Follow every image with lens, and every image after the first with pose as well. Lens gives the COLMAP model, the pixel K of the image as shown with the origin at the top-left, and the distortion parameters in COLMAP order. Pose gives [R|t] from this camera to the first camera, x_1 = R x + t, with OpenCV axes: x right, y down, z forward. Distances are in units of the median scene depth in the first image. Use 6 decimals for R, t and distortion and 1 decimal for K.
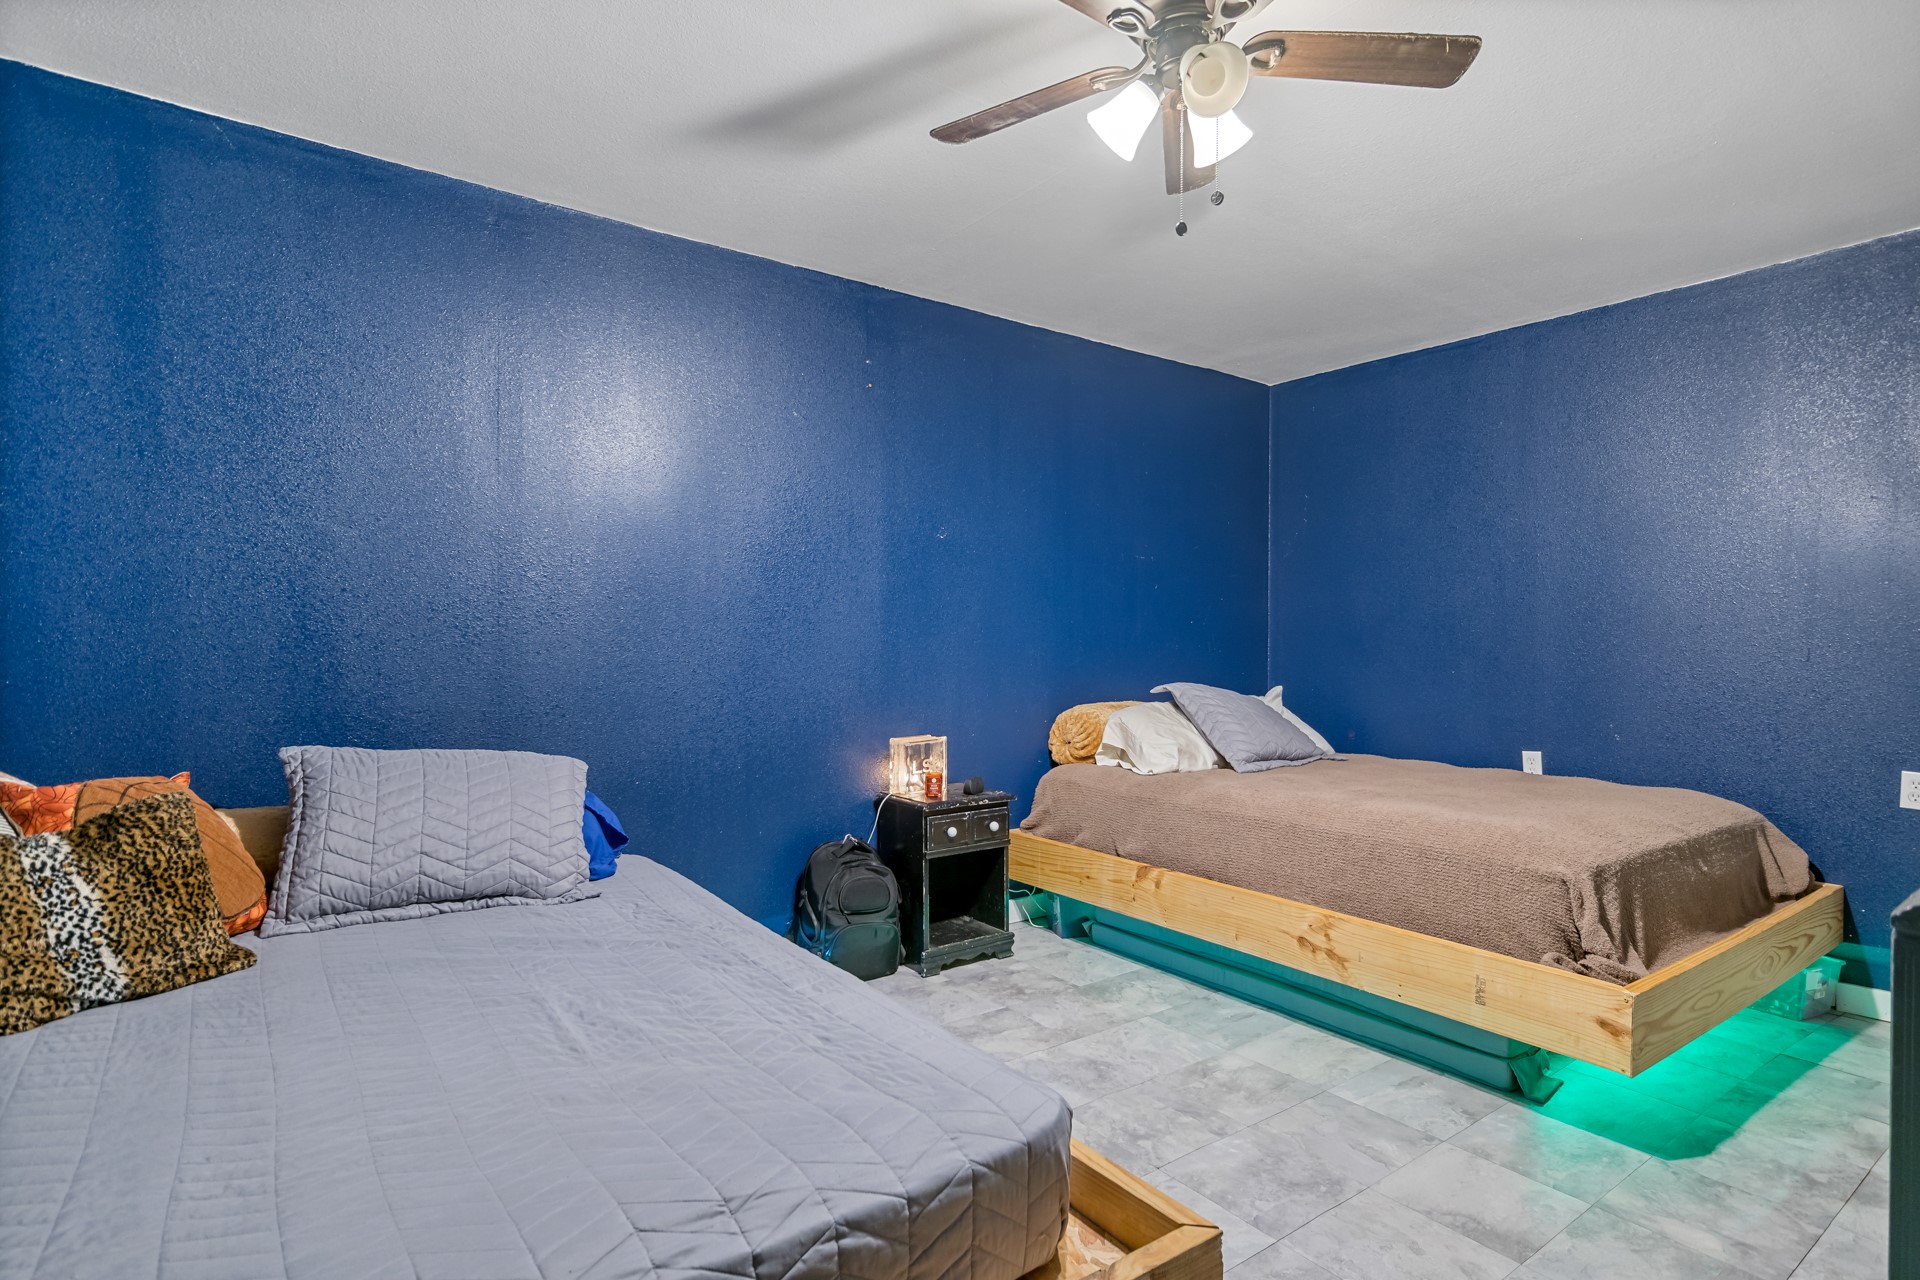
lens RADIAL K [[973.7, 0, 959.9], [0, 973.7, 641.2], [0, 0, 1]] dist [-0.011799, 0.001684]
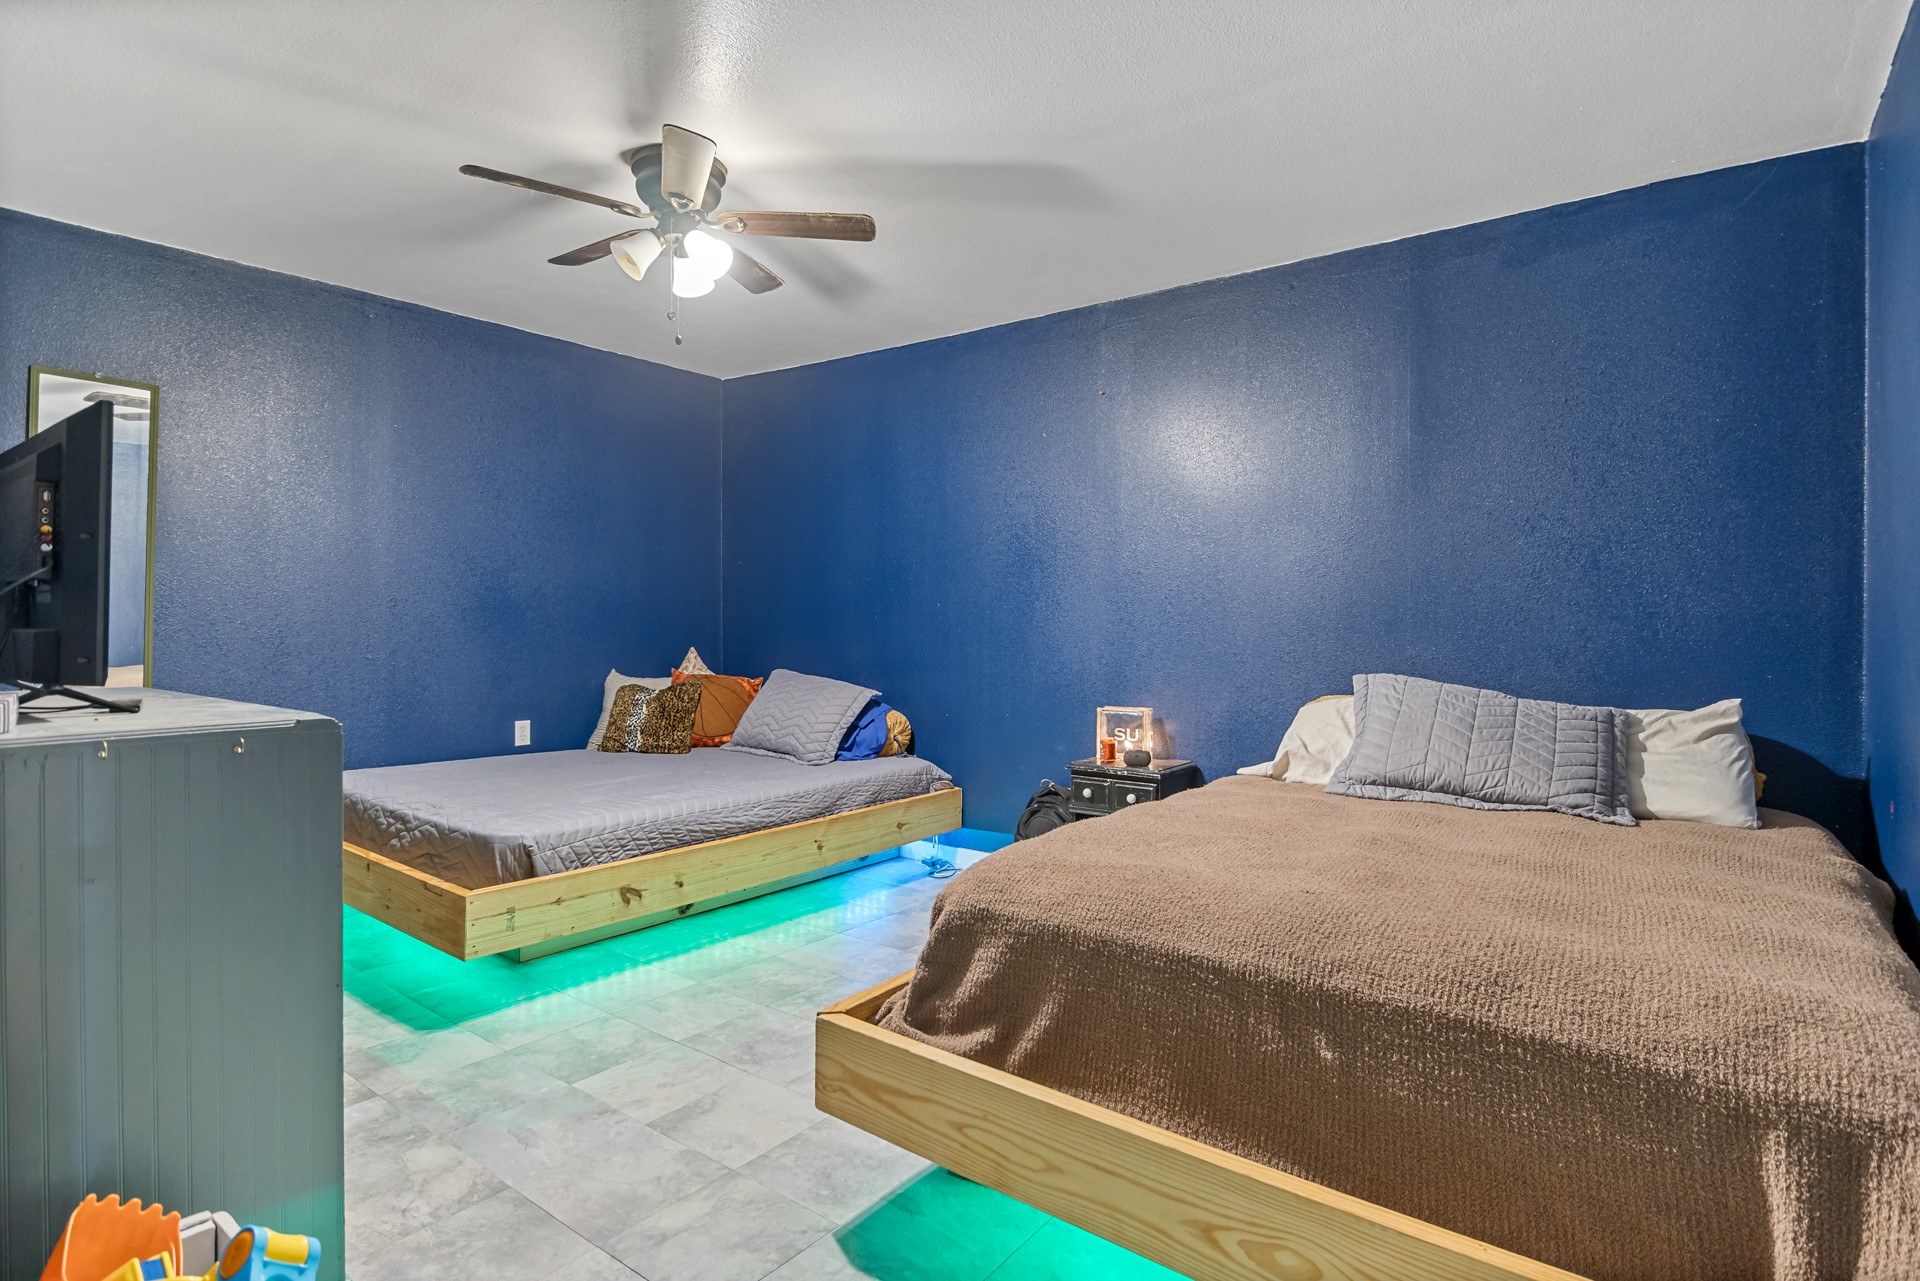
lens RADIAL K [[973.7, 0, 957.3], [0, 973.7, 630.3], [0, 0, 1]] dist [-0.011799, 0.001684]
pose [[0.288188, 0.007982, -0.957541, 1.549151], [-0.006510, 0.999958, 0.006376, 0.013134], [0.957552, 0.004396, 0.288228, 0.855224]]
